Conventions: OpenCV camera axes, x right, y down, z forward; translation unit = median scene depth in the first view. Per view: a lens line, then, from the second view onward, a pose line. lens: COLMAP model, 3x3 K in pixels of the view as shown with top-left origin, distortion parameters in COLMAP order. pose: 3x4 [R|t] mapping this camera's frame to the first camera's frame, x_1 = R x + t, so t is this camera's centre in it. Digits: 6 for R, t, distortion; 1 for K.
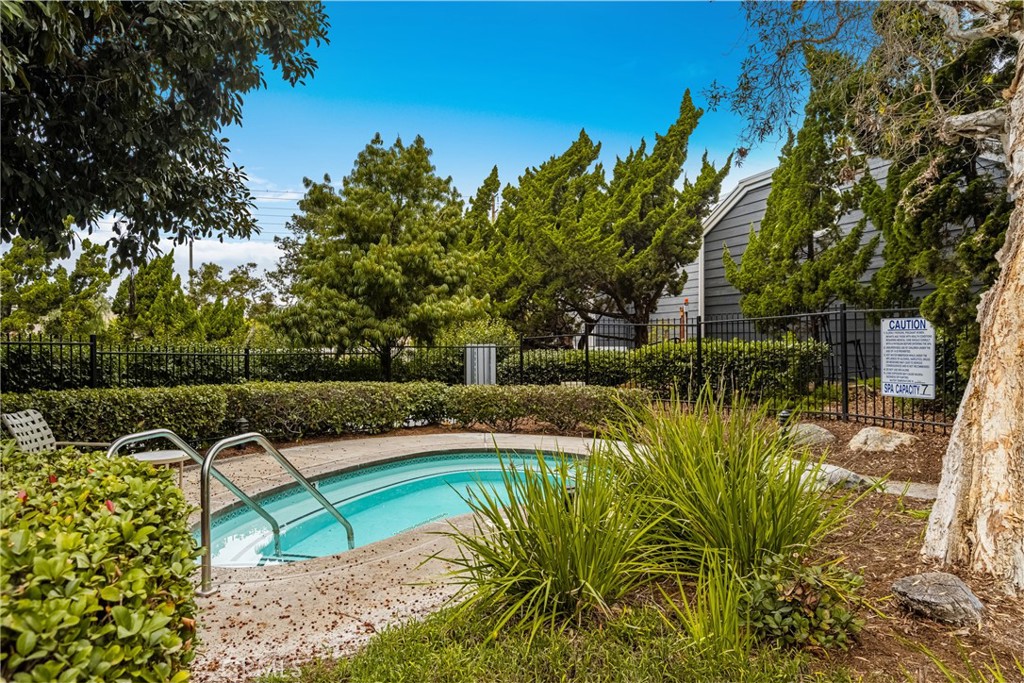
lens RADIAL K [[644.2, 0, 510.3], [0, 644.2, 342.6], [0, 0, 1]] dist [0.002783, 0.000177]
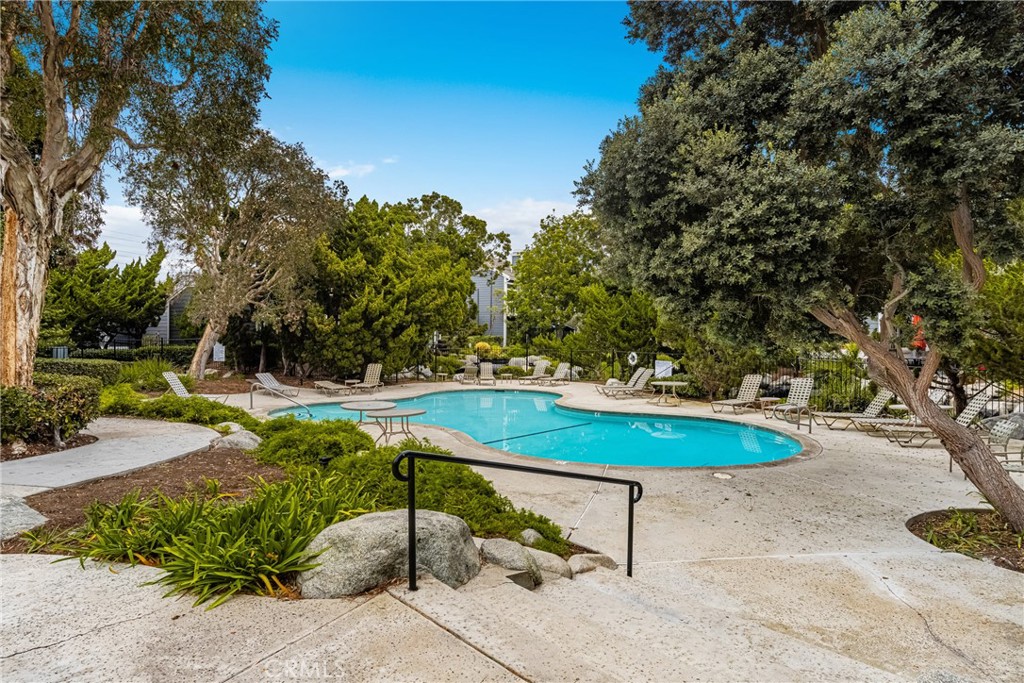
lens RADIAL K [[539.0, 0, 507.8], [0, 539.0, 339.3], [0, 0, 1]] dist [-0.005977, -0.000759]
pose [[0.687768, 0.010014, 0.725861, -0.326124], [-0.009886, 0.999941, -0.004427, -0.030672], [-0.725863, -0.004131, 0.687827, -1.480504]]
